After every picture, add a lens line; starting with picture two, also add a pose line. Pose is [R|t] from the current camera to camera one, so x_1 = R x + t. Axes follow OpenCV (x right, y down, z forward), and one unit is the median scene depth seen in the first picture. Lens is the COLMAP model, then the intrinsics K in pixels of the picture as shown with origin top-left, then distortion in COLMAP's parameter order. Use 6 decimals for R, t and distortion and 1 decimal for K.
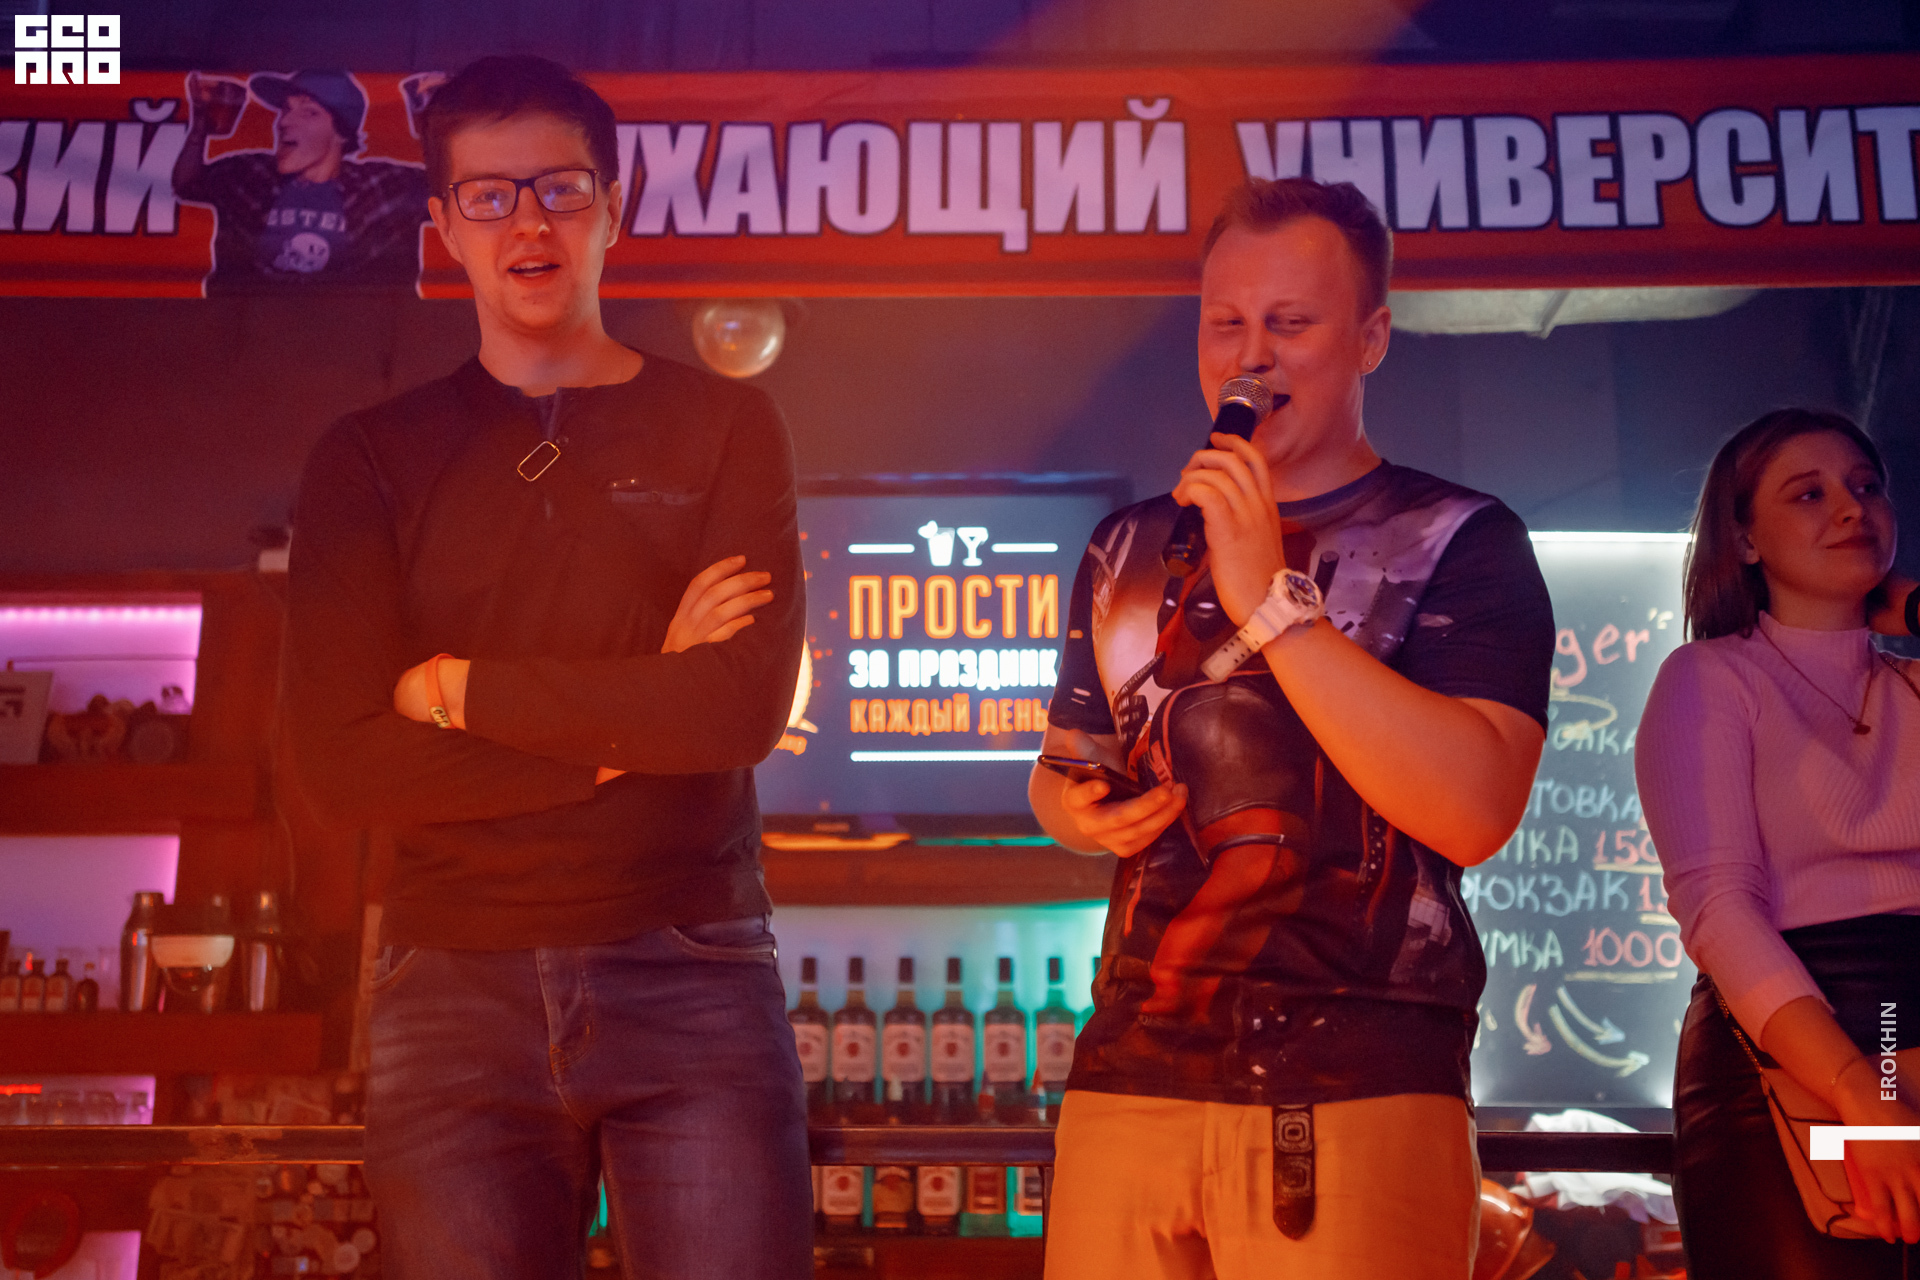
lens RADIAL K [[1984.1, 0, 1101.0], [0, 1984.1, 637.4], [0, 0, 1]] dist [0.021368, 0.035498]
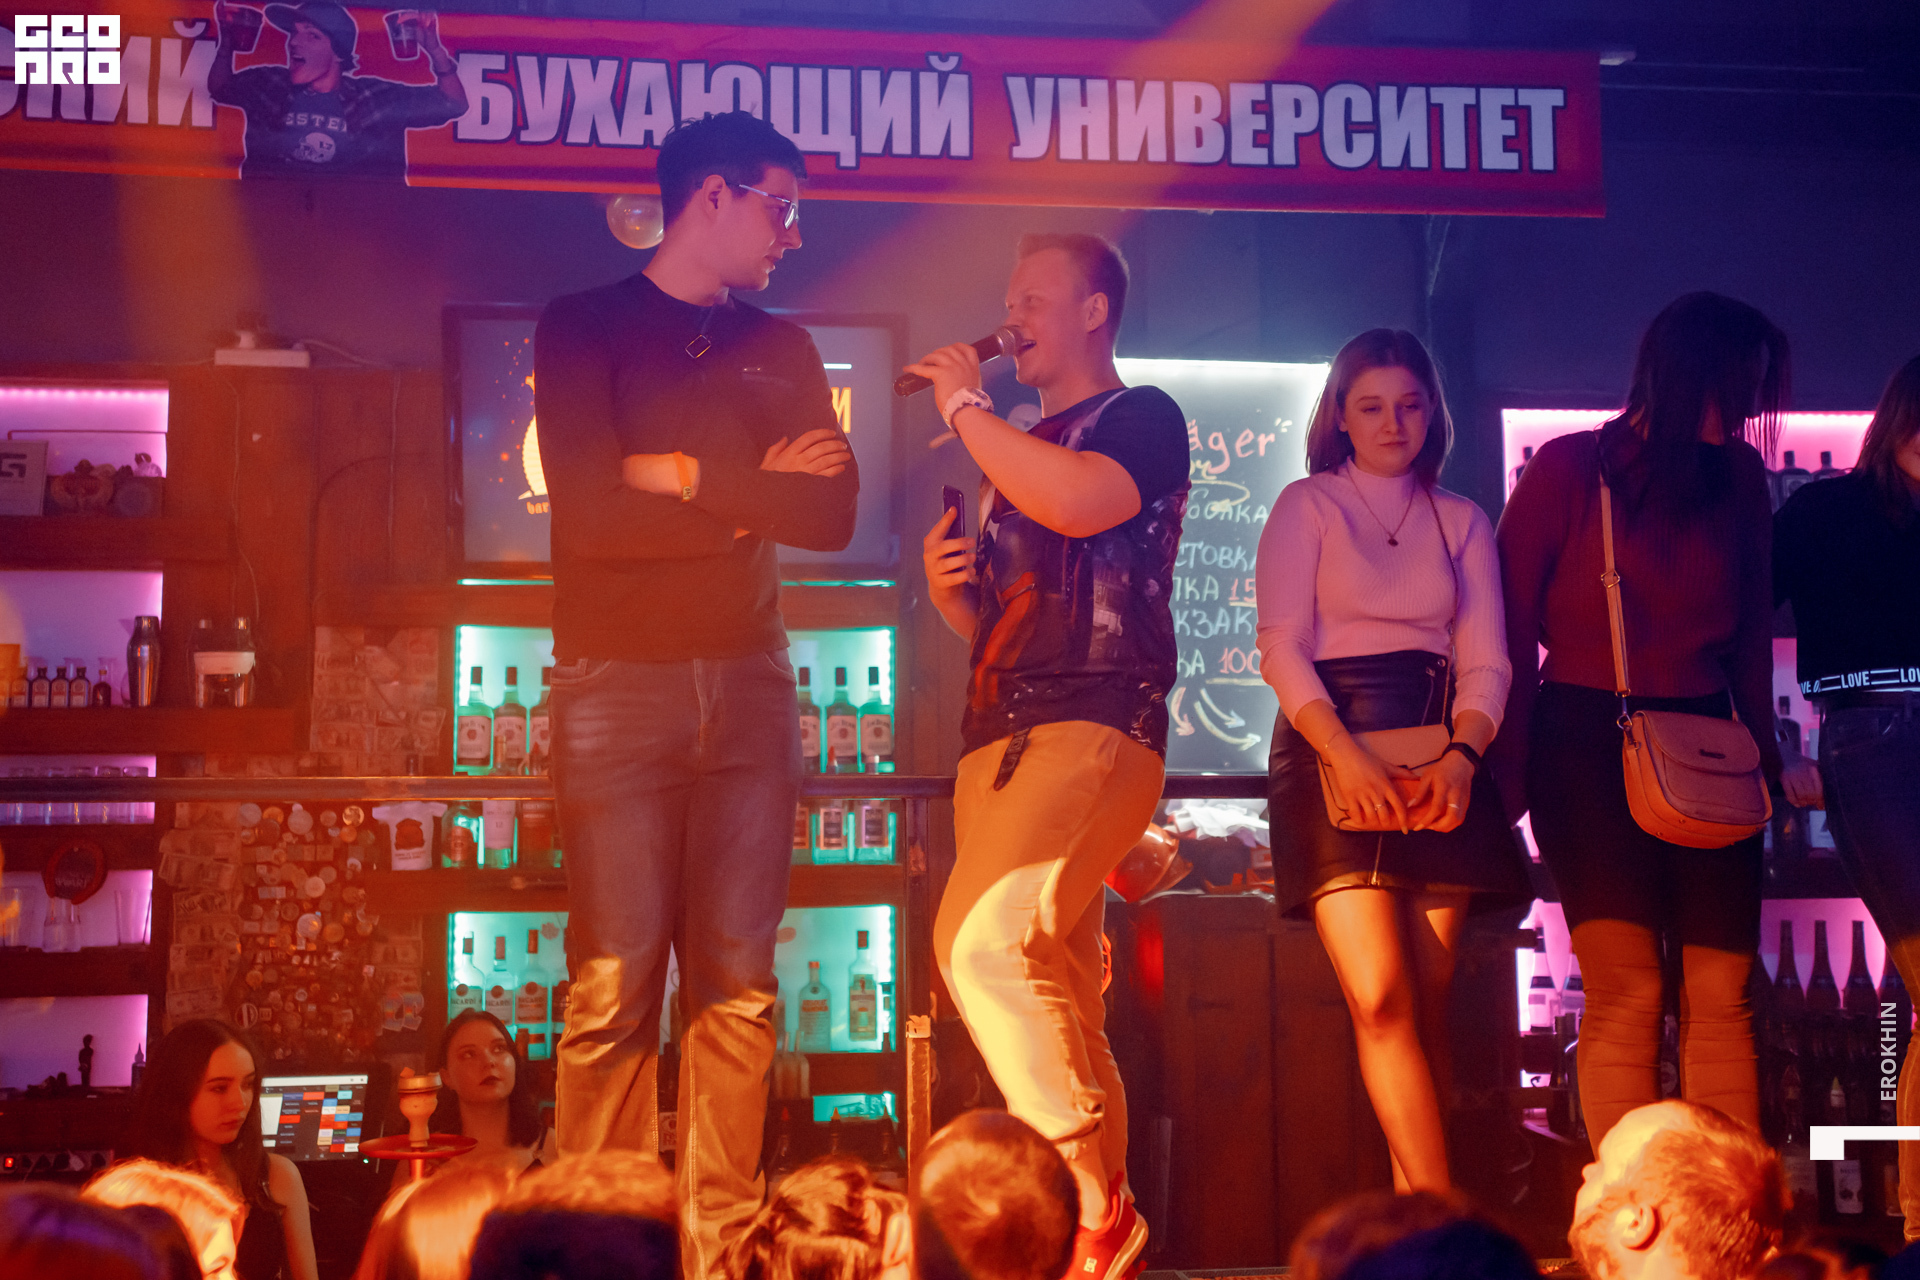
lens RADIAL K [[1984.1, 0, 1101.0], [0, 1984.1, 637.4], [0, 0, 1]] dist [0.021368, 0.035498]
pose [[0.982070, 0.004376, 0.188468, -0.124246], [-0.032656, 0.988566, 0.147211, -0.076646], [-0.185669, -0.150725, 0.970983, -0.410481]]
